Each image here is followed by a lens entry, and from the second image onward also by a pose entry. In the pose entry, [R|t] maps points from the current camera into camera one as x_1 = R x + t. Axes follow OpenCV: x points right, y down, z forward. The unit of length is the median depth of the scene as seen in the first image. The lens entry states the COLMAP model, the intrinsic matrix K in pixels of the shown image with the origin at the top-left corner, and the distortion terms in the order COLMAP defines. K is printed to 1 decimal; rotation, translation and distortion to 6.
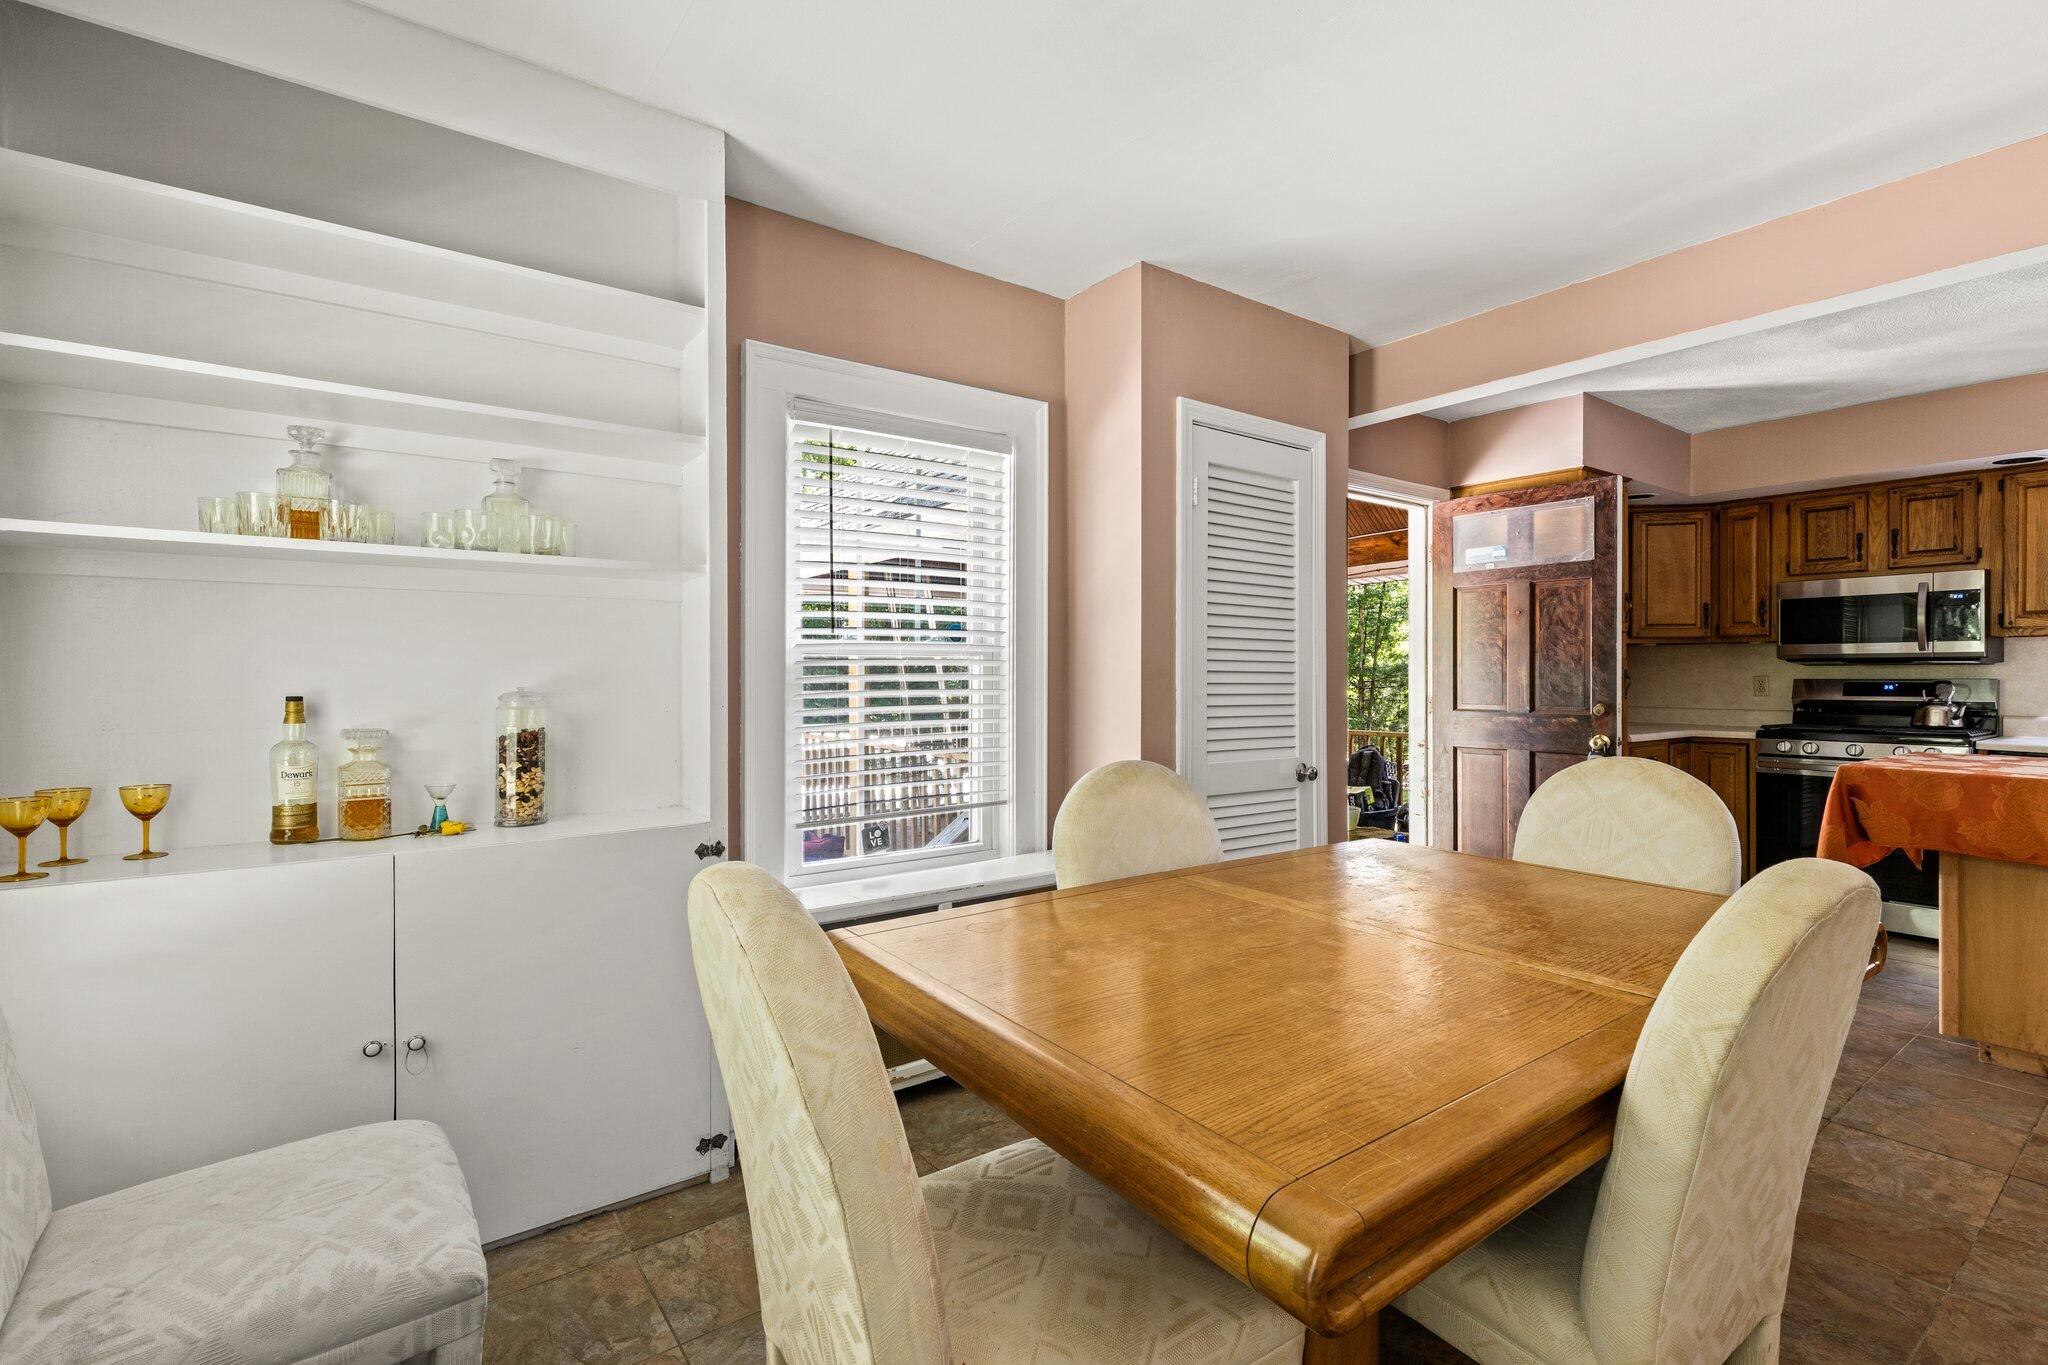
lens RADIAL K [[979.3, 0, 1021.0], [0, 979.3, 664.5], [0, 0, 1]] dist [0.012636, -0.000046]
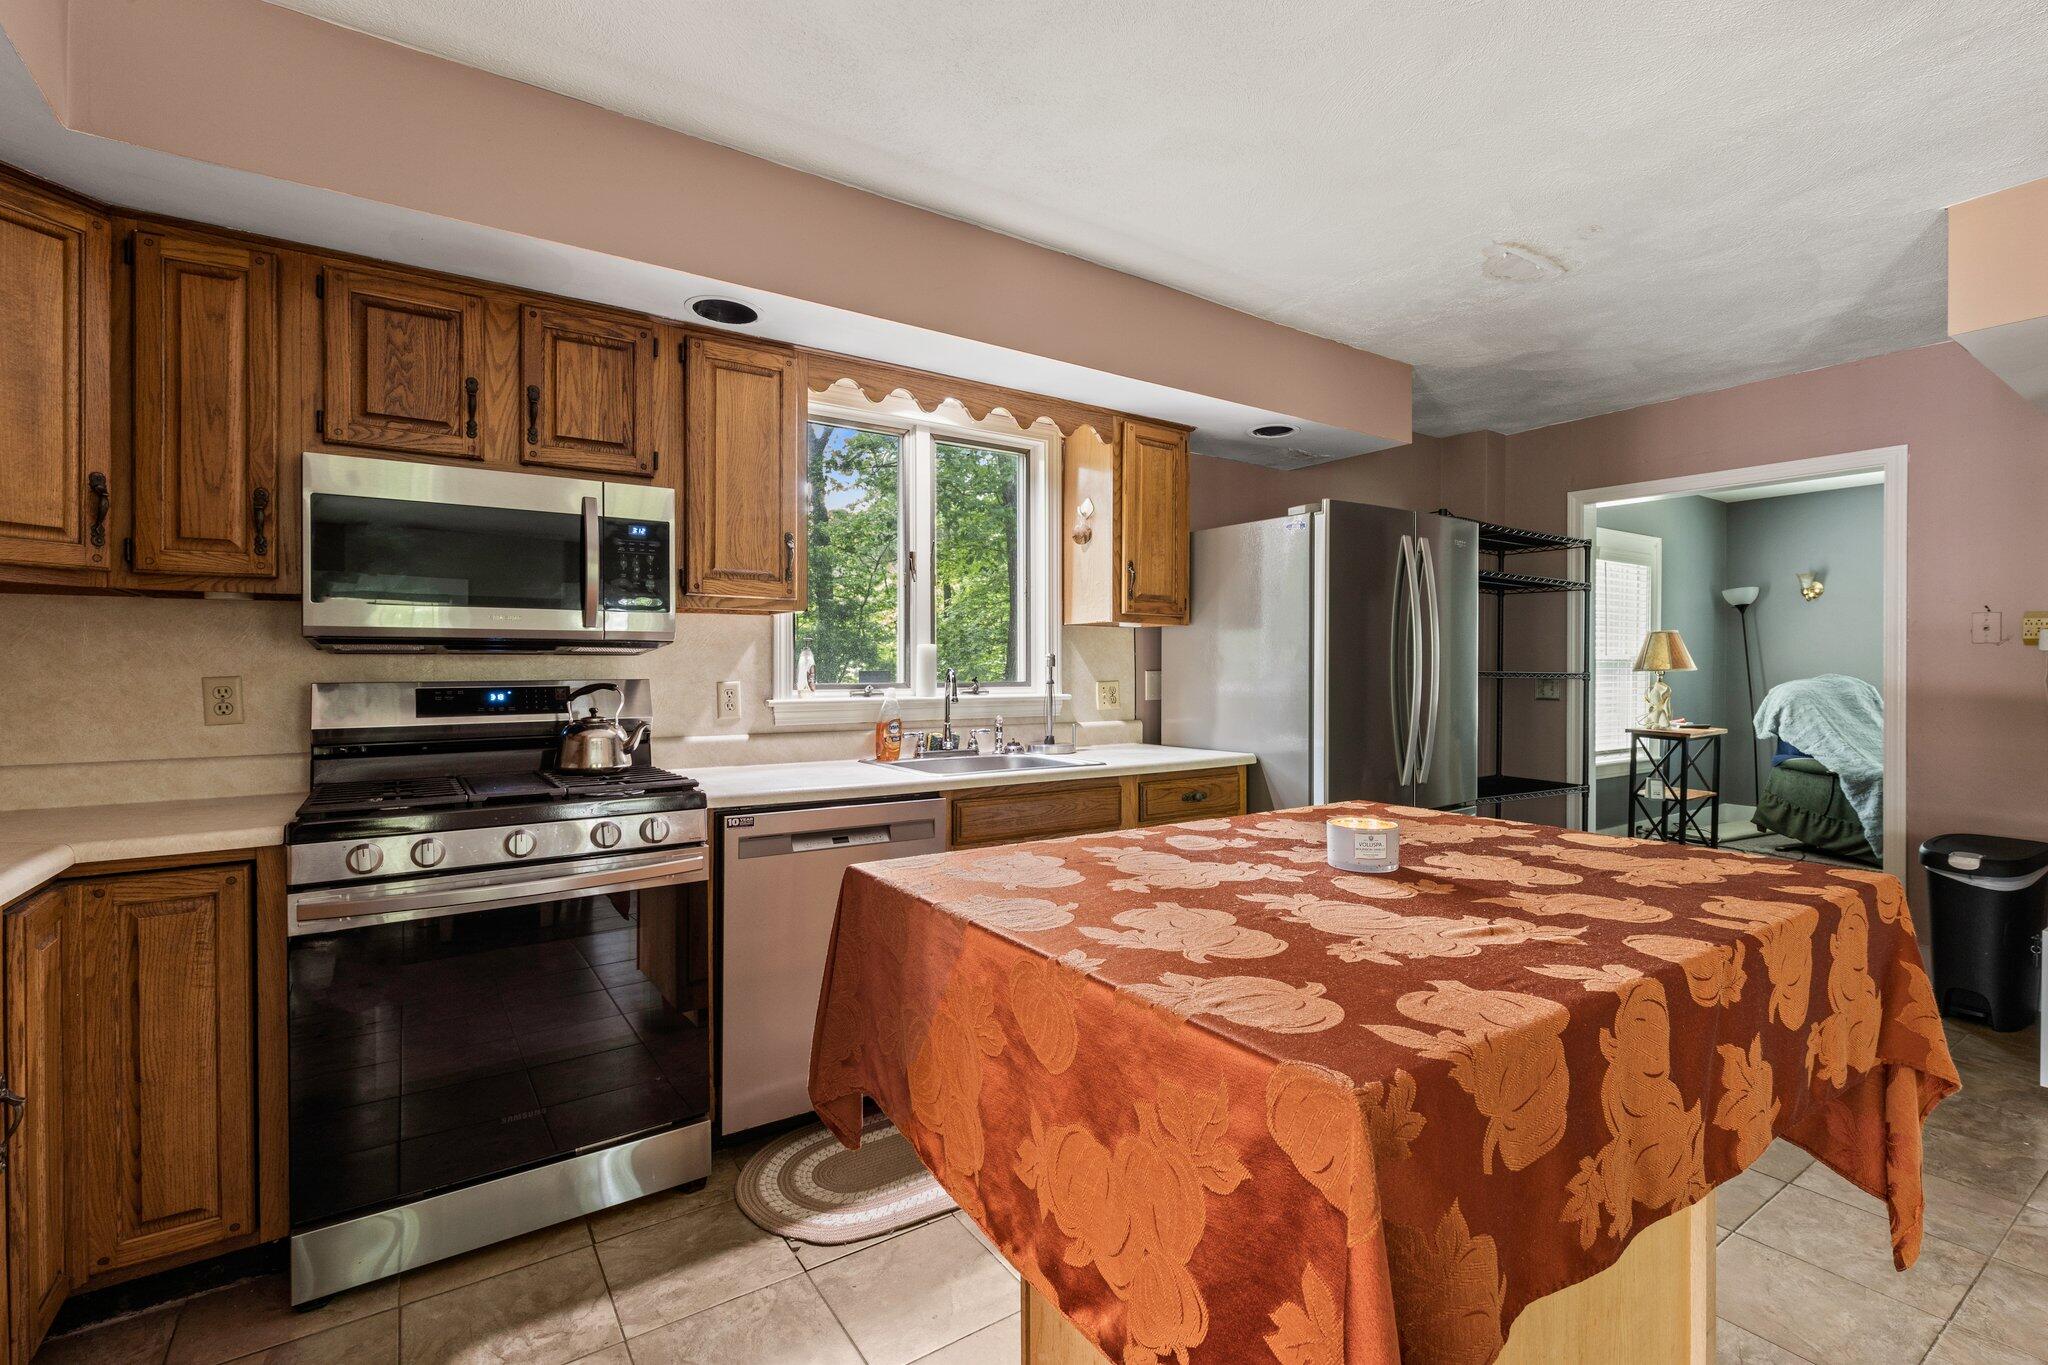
lens RADIAL K [[922.0, 0, 1030.5], [0, 922.0, 672.3], [0, 0, 1]] dist [-0.002412, -0.000134]
pose [[0.053399, -0.002242, 0.998571, 0.410552], [-0.007266, 0.999970, 0.002634, 0.006646], [-0.998547, -0.007396, 0.053382, 0.695287]]
